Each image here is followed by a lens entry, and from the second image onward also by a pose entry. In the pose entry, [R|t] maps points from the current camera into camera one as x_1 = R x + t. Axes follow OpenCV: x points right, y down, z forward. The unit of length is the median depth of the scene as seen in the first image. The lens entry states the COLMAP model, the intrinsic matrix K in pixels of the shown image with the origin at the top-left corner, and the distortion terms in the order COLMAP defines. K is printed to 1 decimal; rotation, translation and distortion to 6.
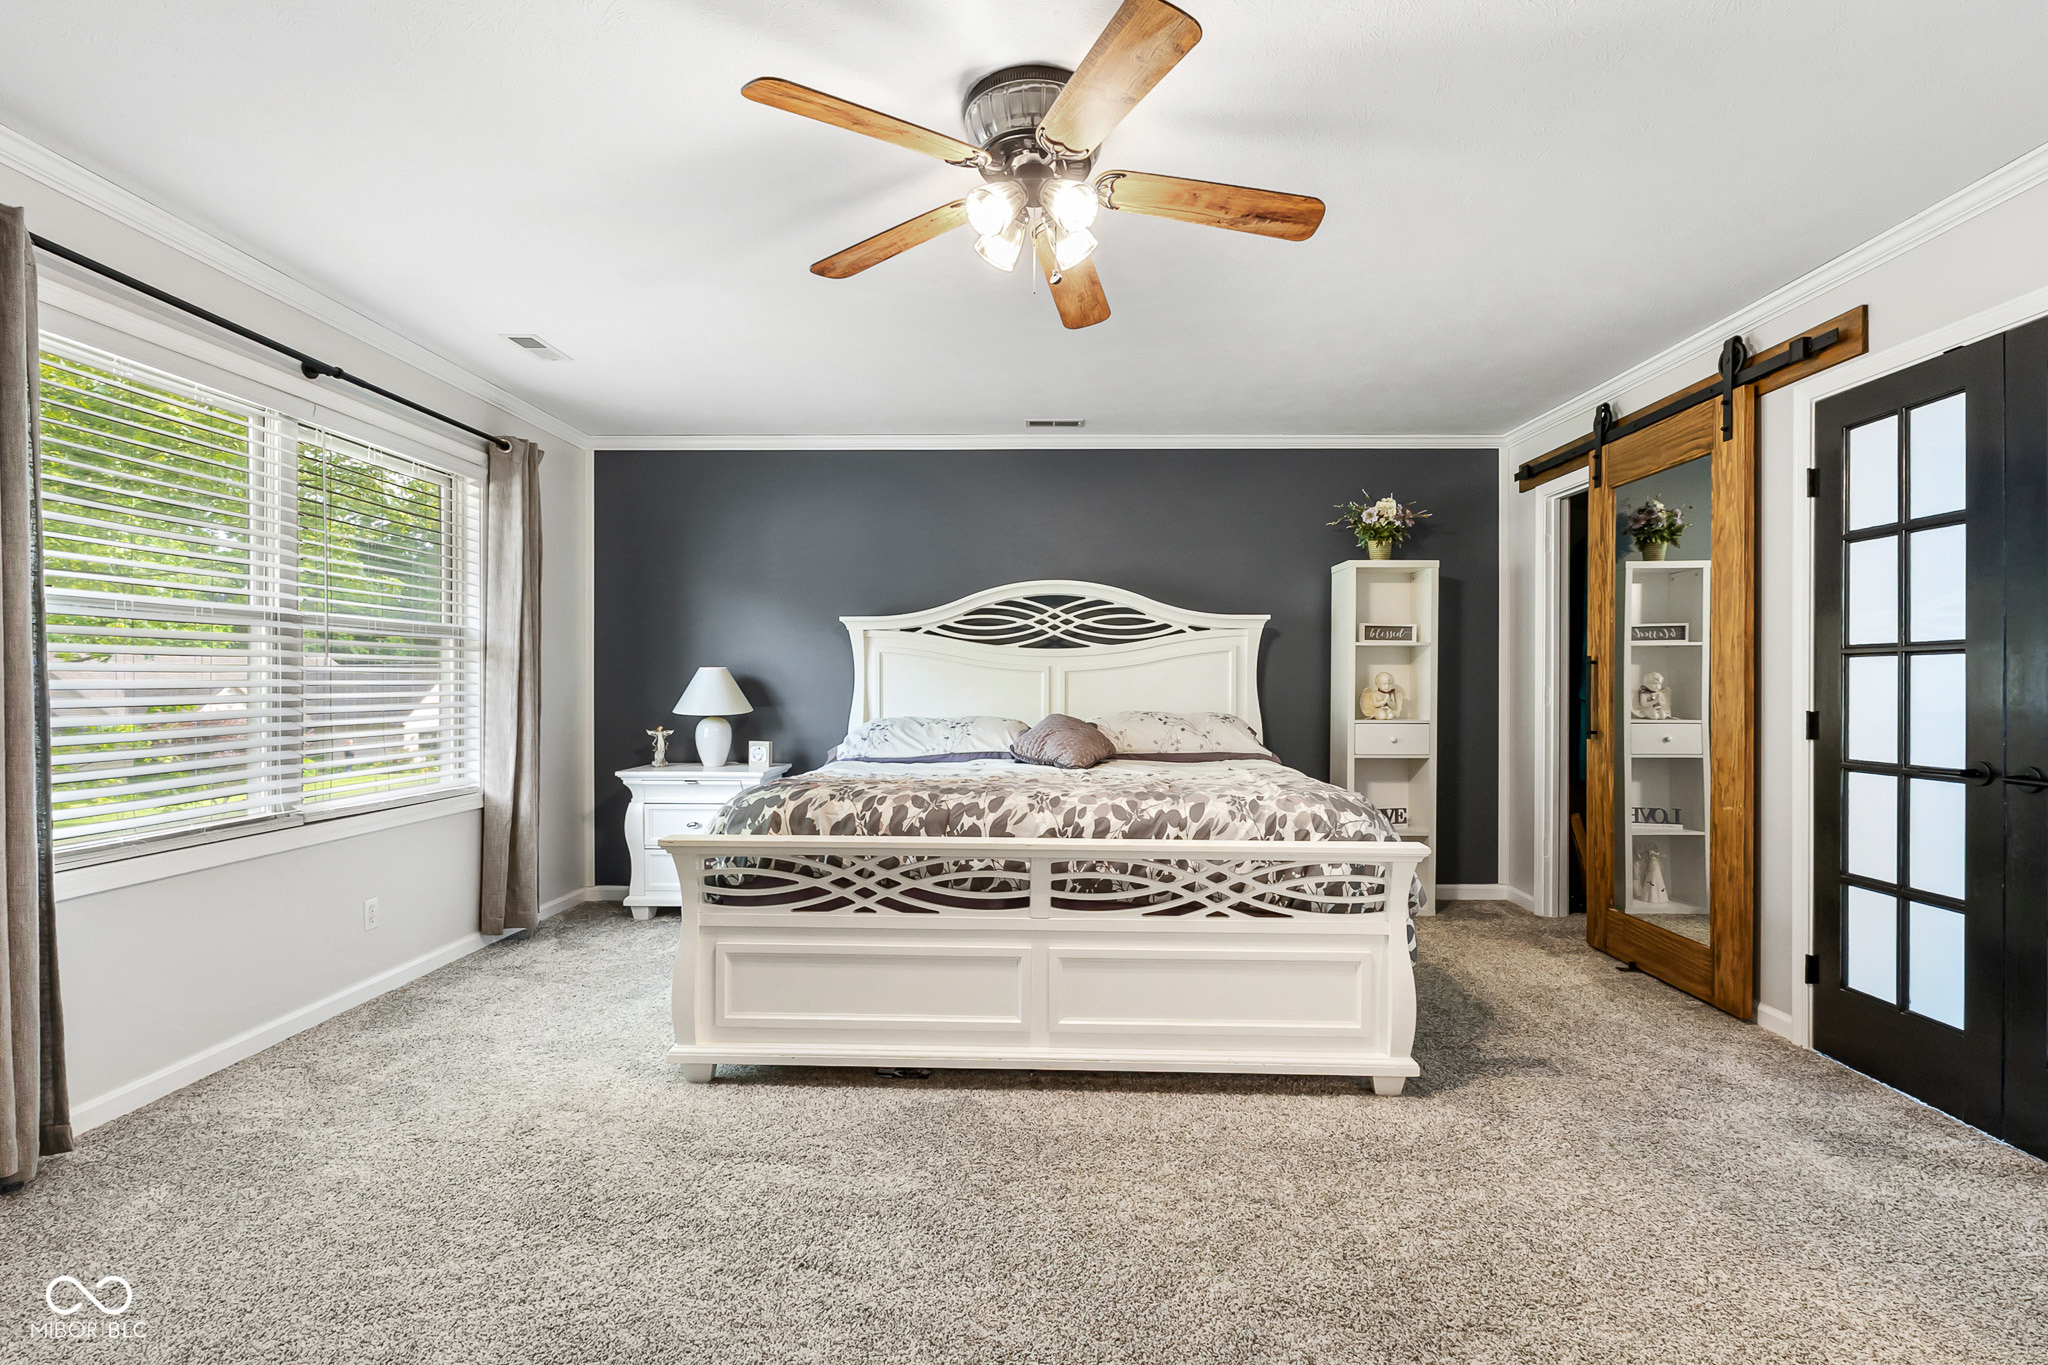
lens RADIAL K [[965.9, 0, 1056.1], [0, 965.9, 686.9], [0, 0, 1]] dist [-0.000467, -0.000073]
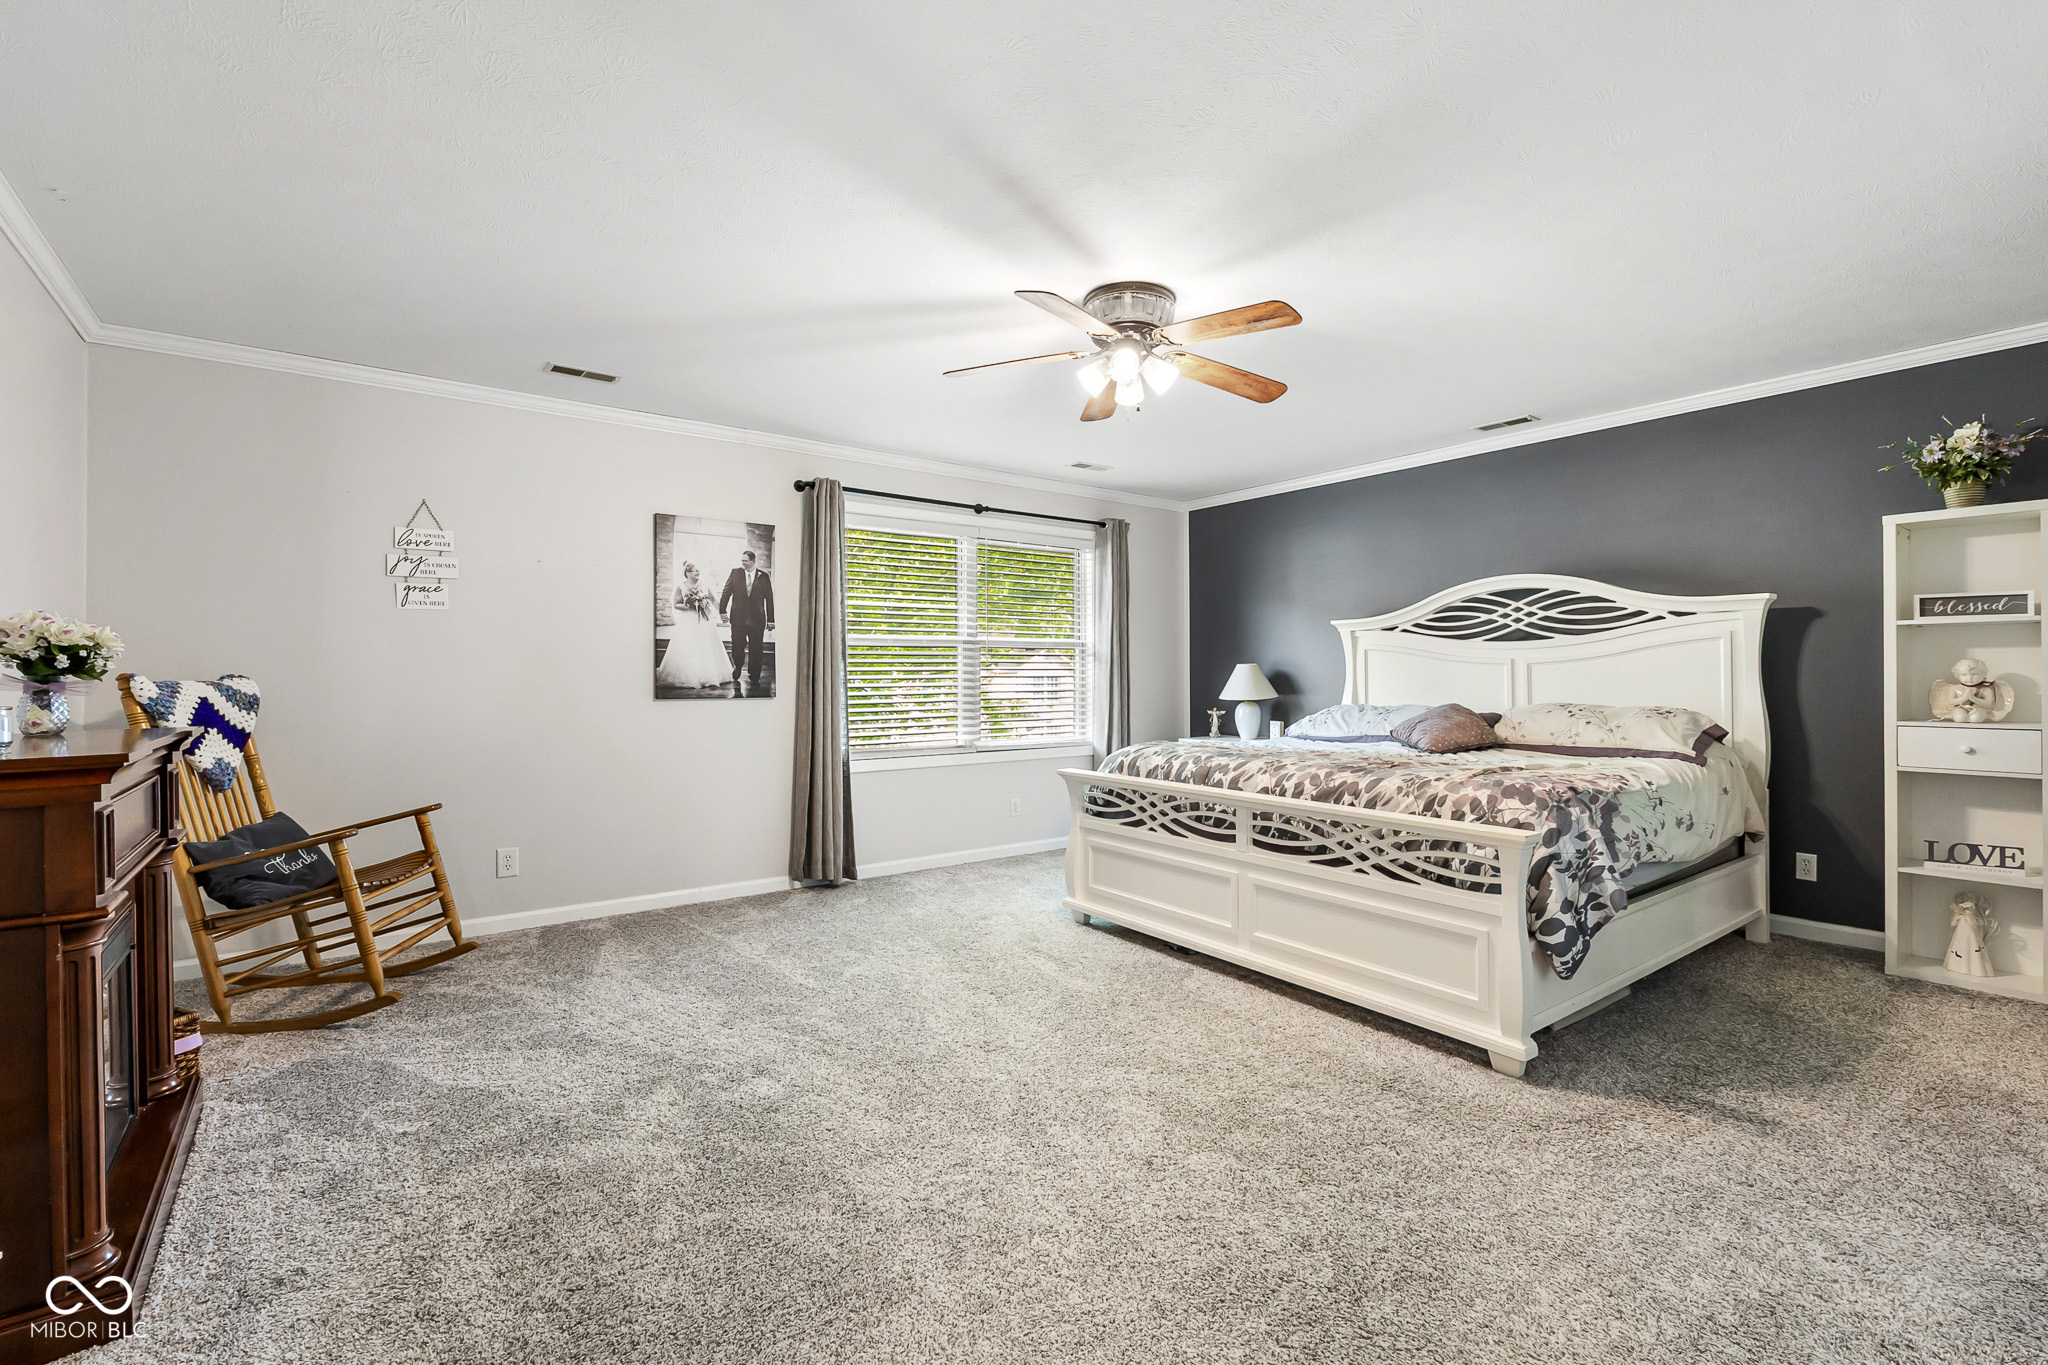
lens RADIAL K [[917.4, 0, 1022.1], [0, 917.4, 678.1], [0, 0, 1]] dist [0.000531, 0.000210]
pose [[0.606561, -0.001351, -0.795036, 0.729569], [-0.000524, 0.999998, -0.002099, 0.002719], [0.795037, 0.001690, 0.606558, -0.007419]]
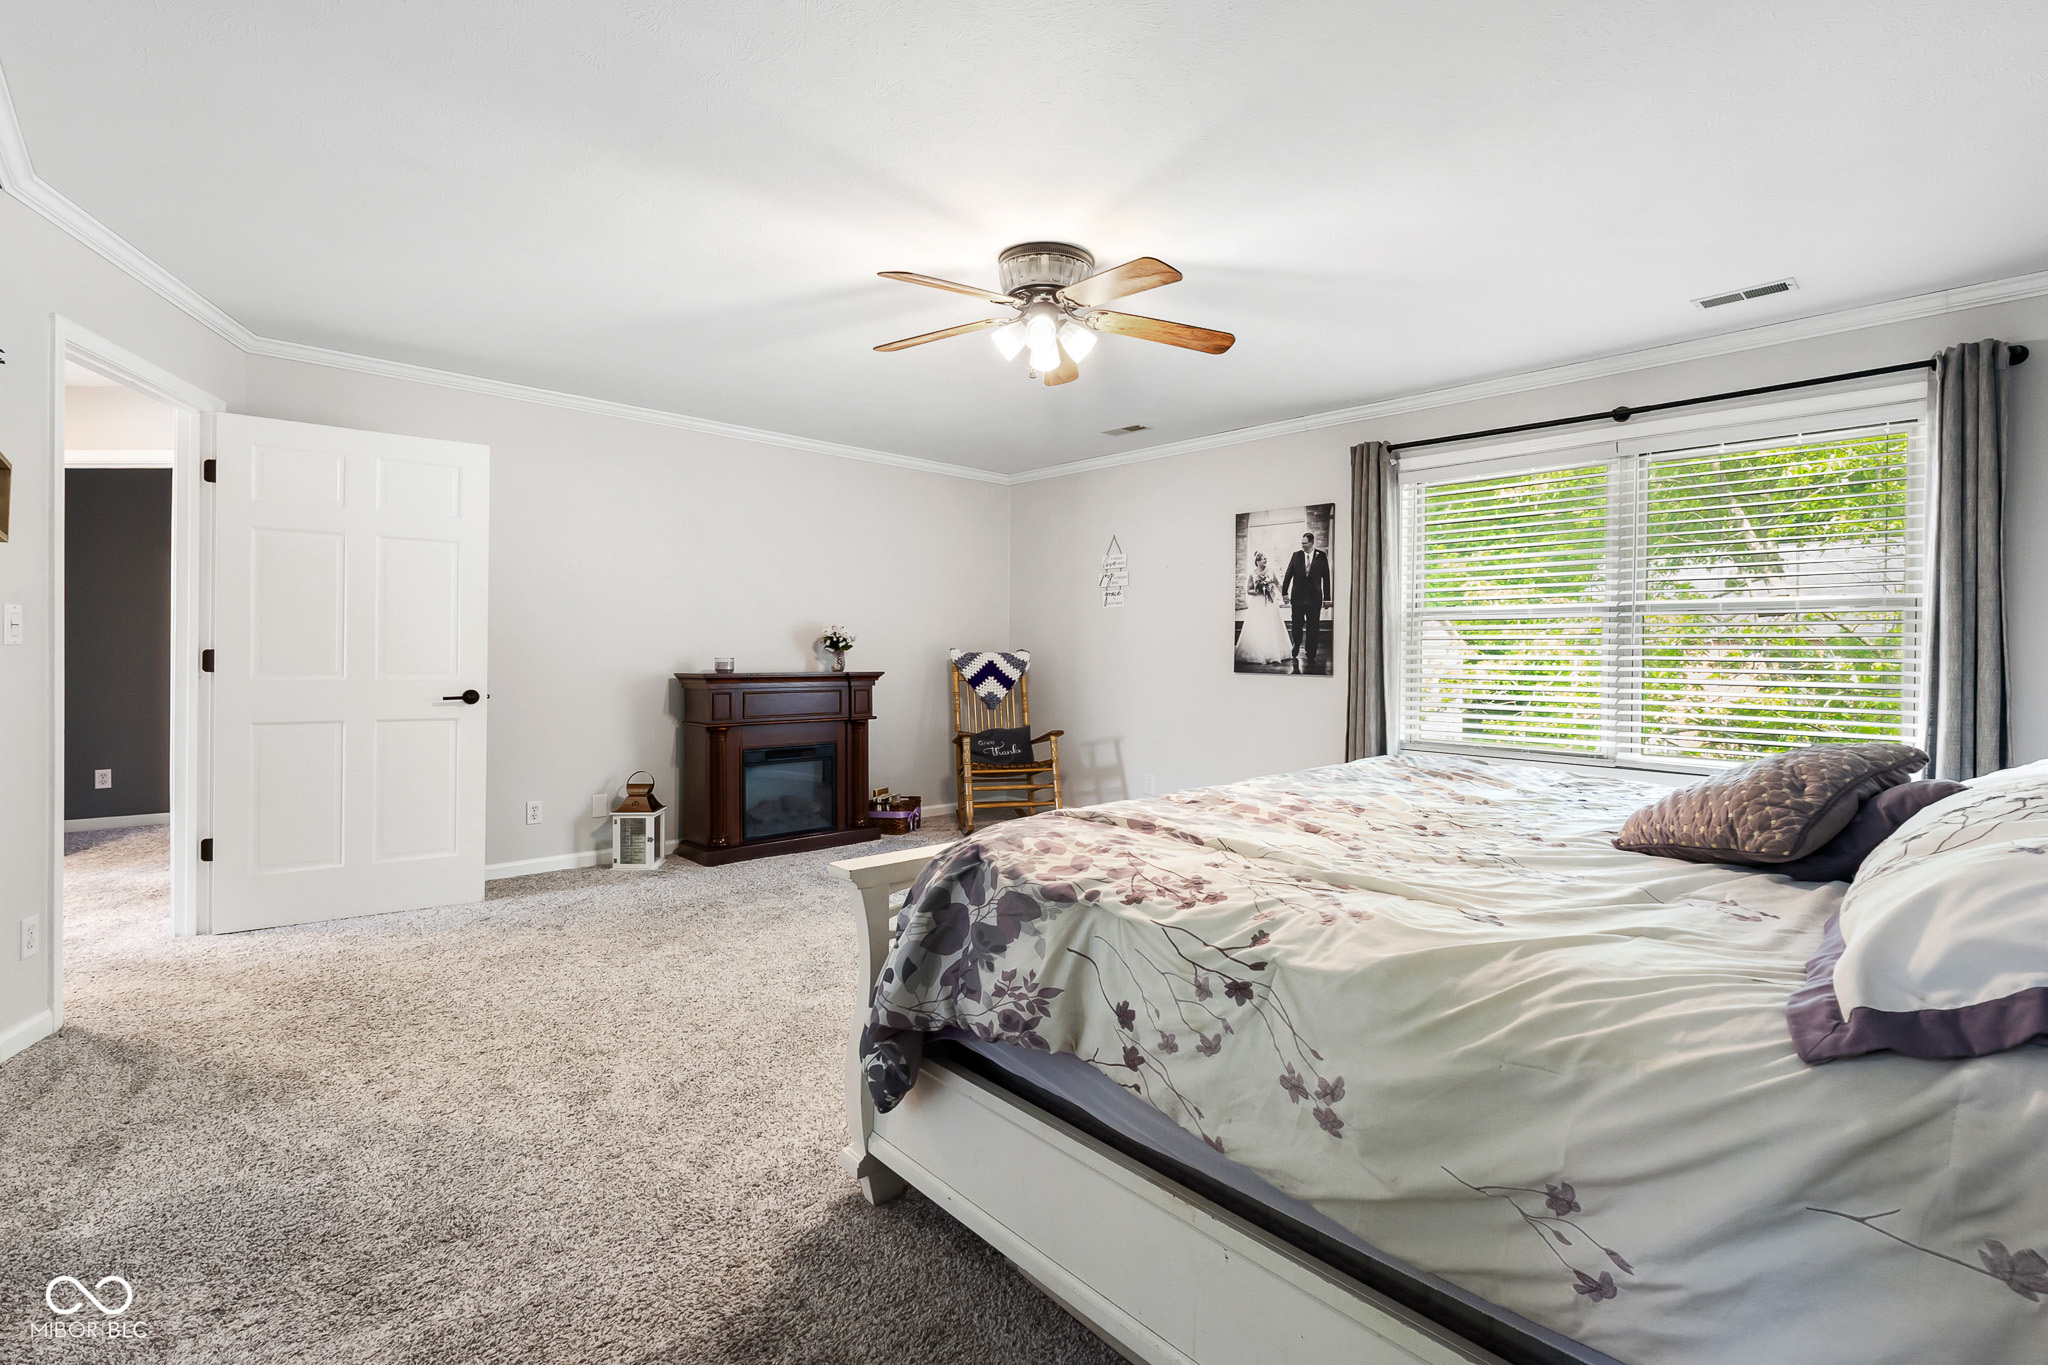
lens RADIAL K [[919.2, 0, 1011.2], [0, 919.2, 670.7], [0, 0, 1]] dist [-0.000463, -0.000132]
pose [[-0.740595, 0.009131, -0.671890, 0.686629], [-0.013156, 0.999519, 0.028085, -0.012249], [0.671823, 0.029639, -0.740118, 1.385724]]
